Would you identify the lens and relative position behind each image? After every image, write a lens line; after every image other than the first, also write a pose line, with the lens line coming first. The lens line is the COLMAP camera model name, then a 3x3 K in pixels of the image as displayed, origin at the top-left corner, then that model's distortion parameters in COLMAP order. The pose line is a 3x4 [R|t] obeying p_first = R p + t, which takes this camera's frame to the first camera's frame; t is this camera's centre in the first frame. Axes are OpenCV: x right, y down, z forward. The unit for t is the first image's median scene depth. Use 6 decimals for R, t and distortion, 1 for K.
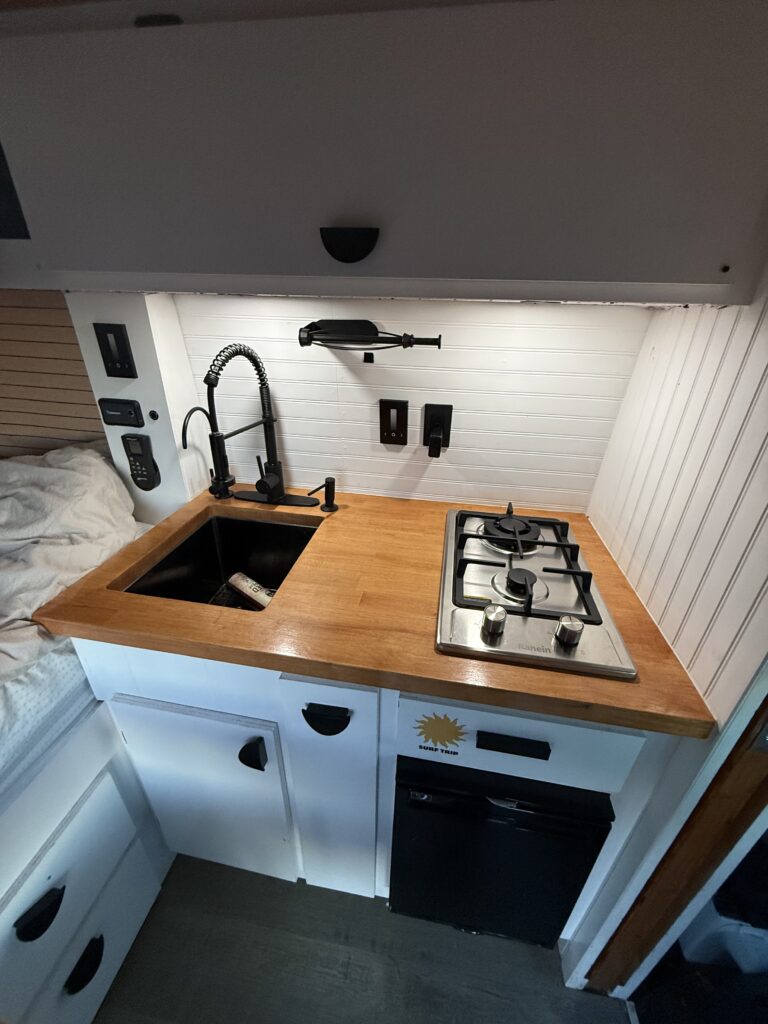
lens RADIAL K [[409.8, 0, 386.2], [0, 409.8, 507.1], [0, 0, 1]] dist [0.002948, 0.000197]
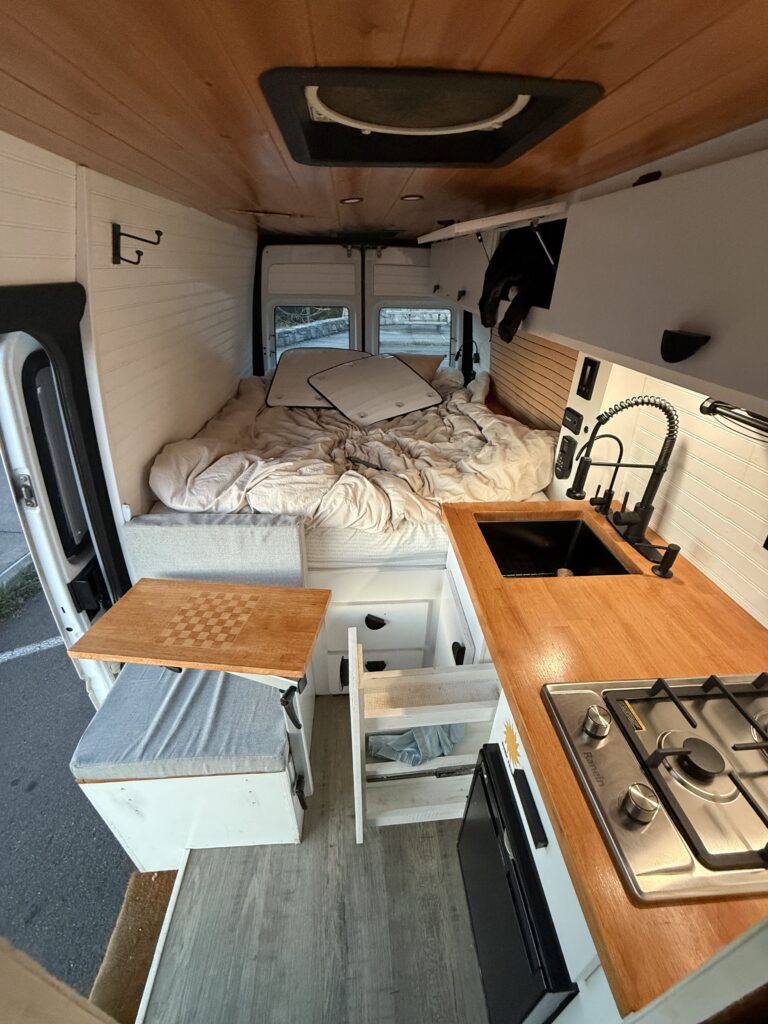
lens RADIAL K [[409.8, 0, 381.5], [0, 409.8, 507.1], [0, 0, 1]] dist [0.001355, 0.000036]
pose [[0.234829, 0.471838, -0.849838, 0.503615], [-0.442470, 0.830342, 0.338750, -0.177413], [0.865492, 0.296480, 0.403762, -0.005908]]
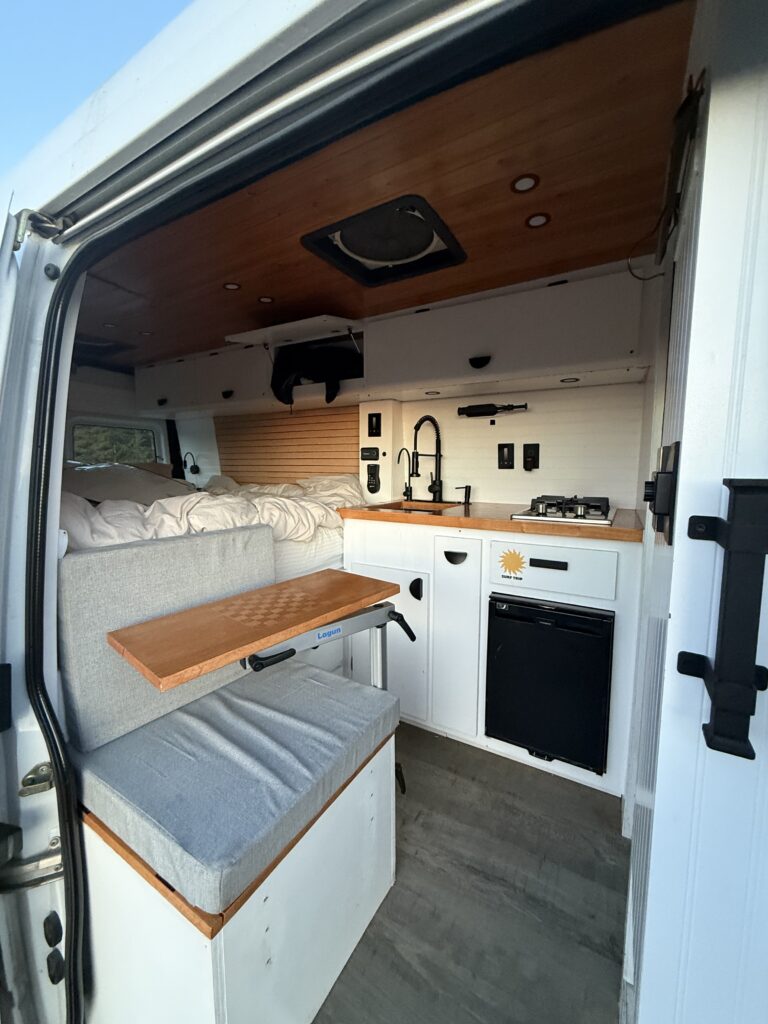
lens RADIAL K [[409.8, 0, 386.2], [0, 409.8, 507.1], [0, 0, 1]] dist [0.002948, 0.000197]
pose [[0.933978, 0.016805, -0.356936, 0.183696], [-0.143671, 0.932257, -0.332046, 0.719581], [0.327176, 0.361405, 0.873122, -0.709222]]
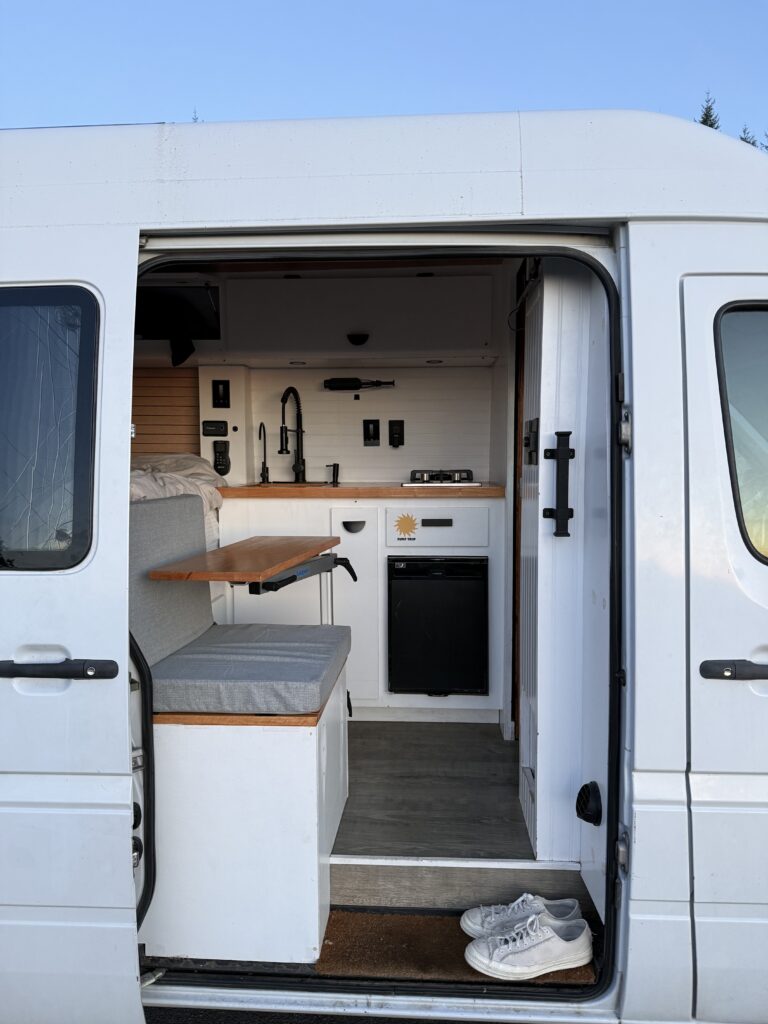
lens RADIAL K [[717.9, 0, 384.0], [0, 717.9, 512.0], [0, 0, 1]] dist [0.161049, -0.000227]
pose [[0.994832, -0.032413, 0.096218, -0.248622], [0.066442, 0.924415, -0.375556, 1.335714], [-0.076772, 0.380008, 0.921792, -1.800822]]
